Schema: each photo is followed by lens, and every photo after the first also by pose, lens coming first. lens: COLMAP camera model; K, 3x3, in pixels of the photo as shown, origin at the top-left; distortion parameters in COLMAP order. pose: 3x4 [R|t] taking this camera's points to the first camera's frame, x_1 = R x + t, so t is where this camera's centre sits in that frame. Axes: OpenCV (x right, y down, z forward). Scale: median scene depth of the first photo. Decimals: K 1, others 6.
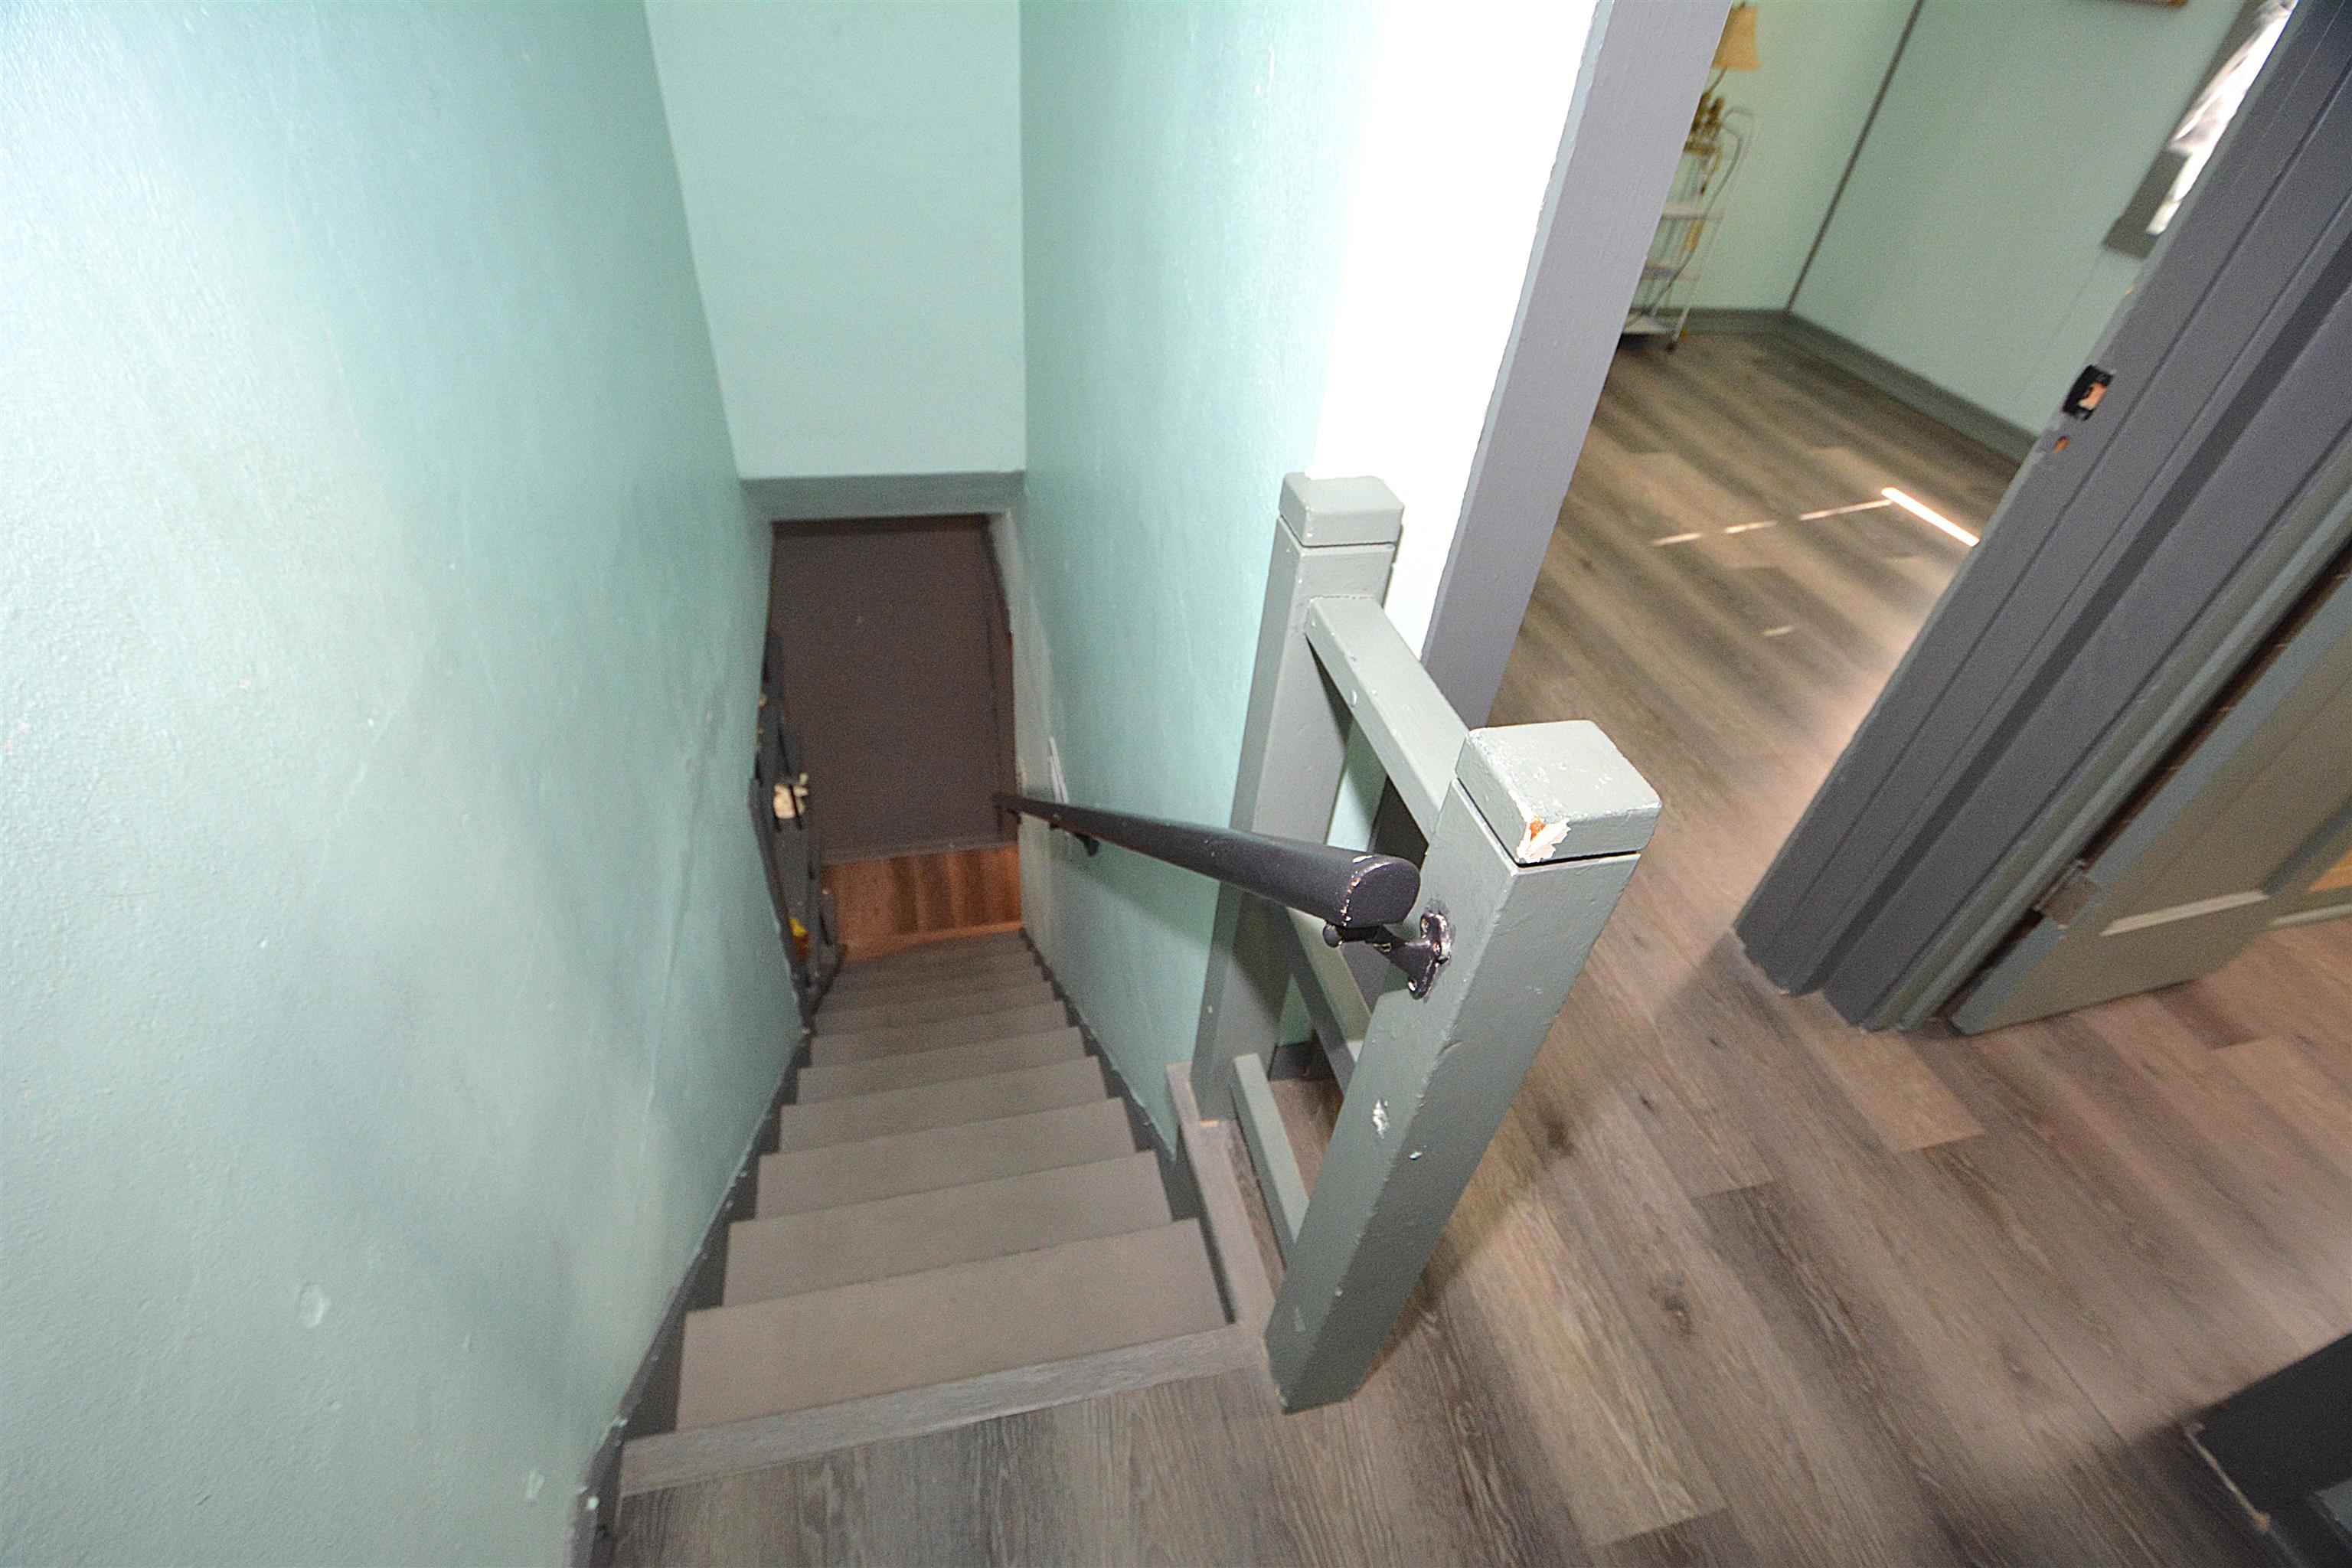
lens RADIAL K [[1032.3, 0, 1161.2], [0, 1032.3, 808.0], [0, 0, 1]] dist [0.017660, -0.027020]
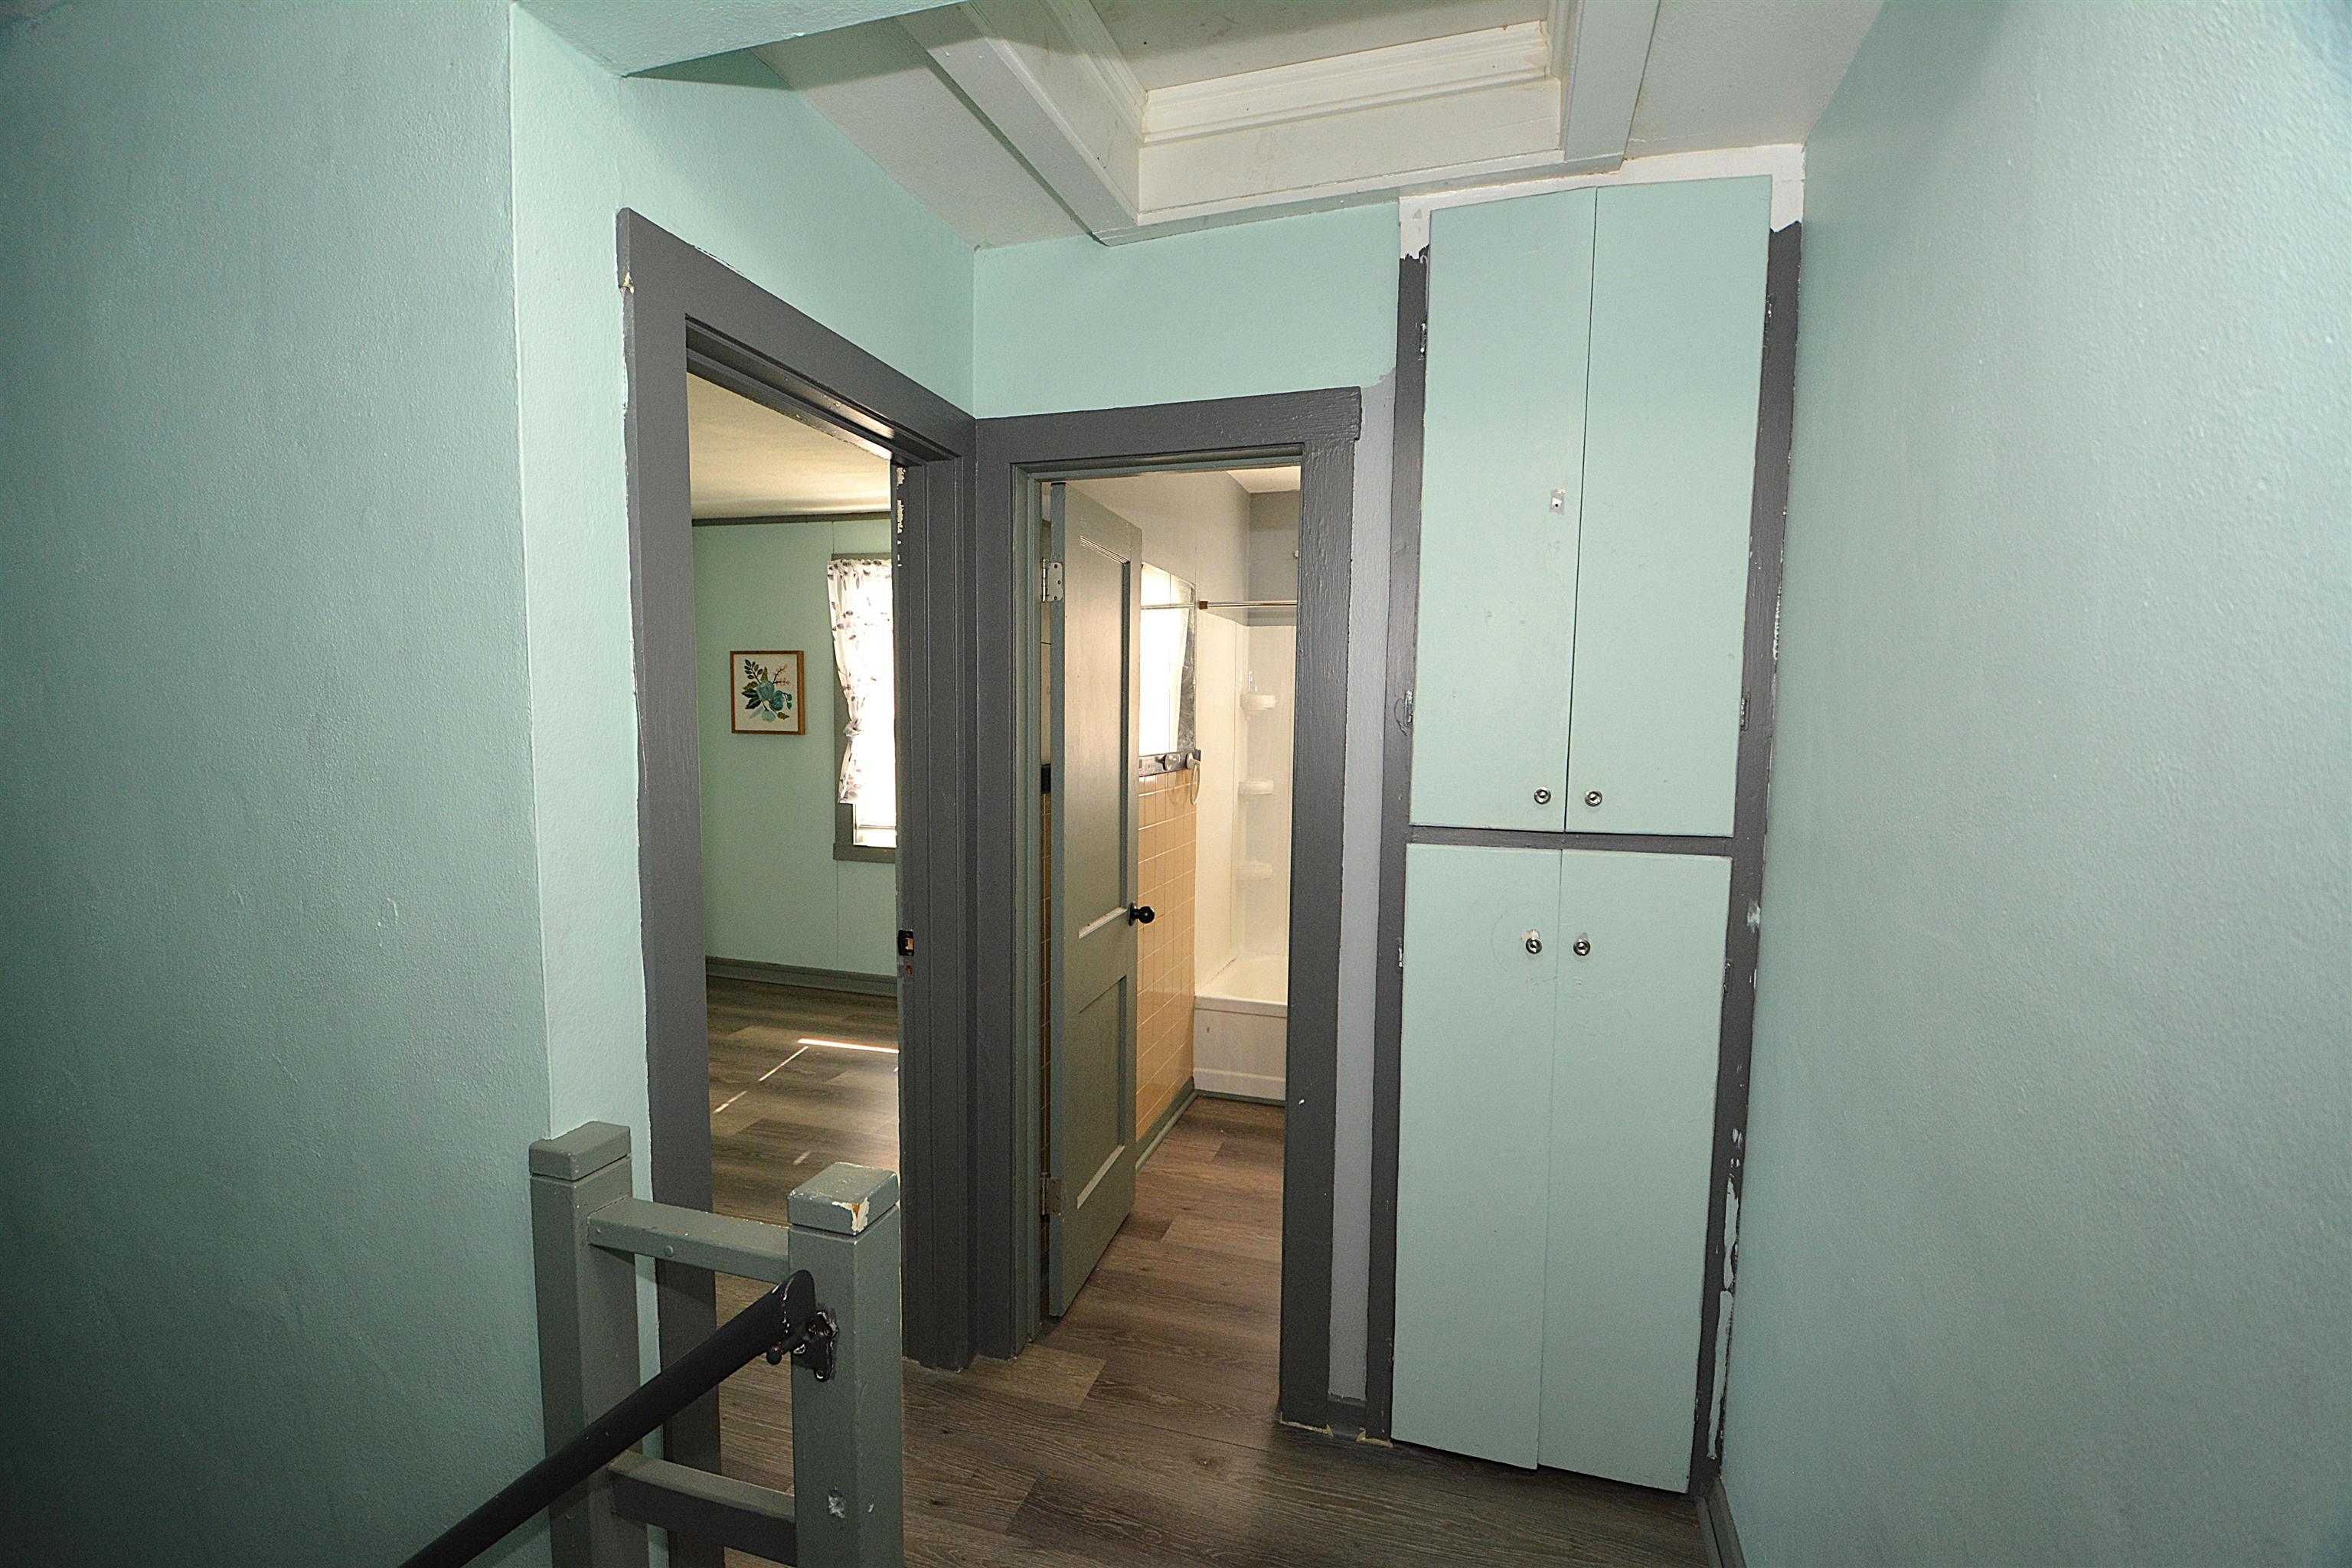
lens RADIAL K [[1035.4, 0, 1156.6], [0, 1035.4, 807.0], [0, 0, 1]] dist [0.013370, -0.021404]
pose [[0.515666, -0.142901, 0.844789, -0.298659], [0.587920, 0.776250, -0.227564, 0.071028], [-0.623248, 0.614015, 0.484300, -0.250271]]
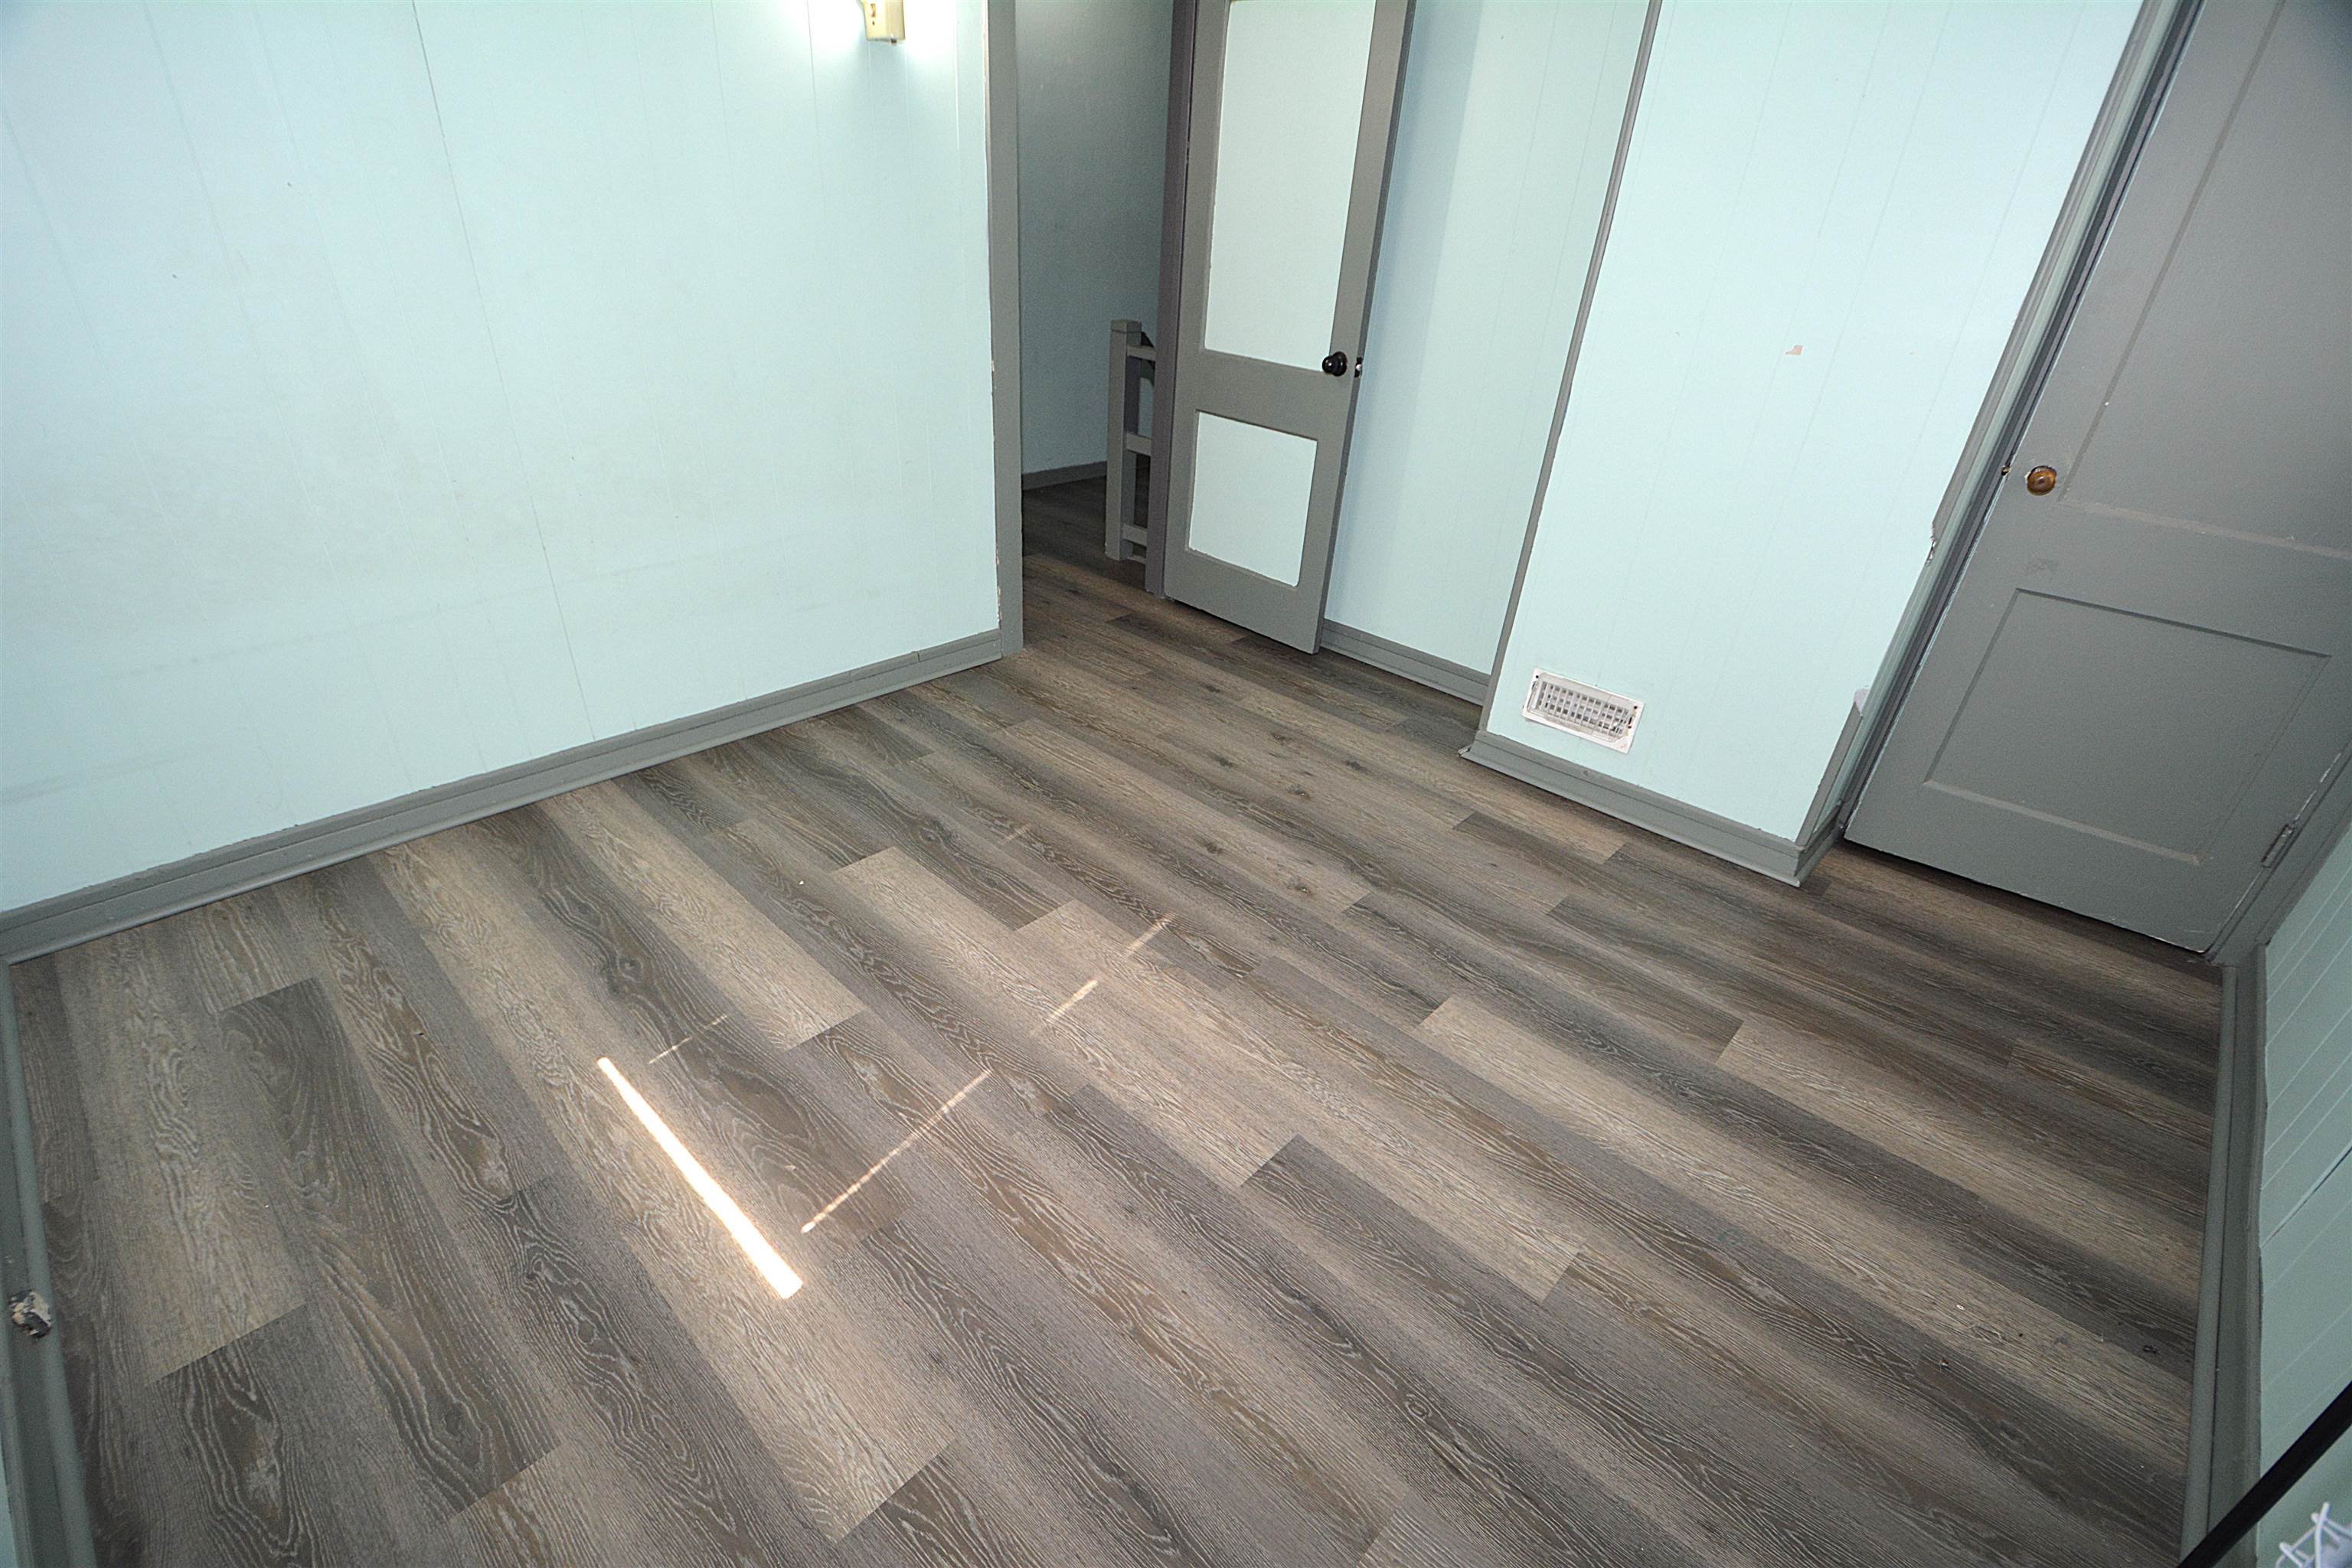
lens RADIAL K [[1032.3, 0, 1161.2], [0, 1032.3, 808.0], [0, 0, 1]] dist [0.017660, -0.027020]
pose [[-0.830248, 0.170910, -0.530545, 1.540843], [-0.448541, 0.360213, 0.817959, -1.616814], [0.330907, 0.917080, -0.222407, 1.934099]]
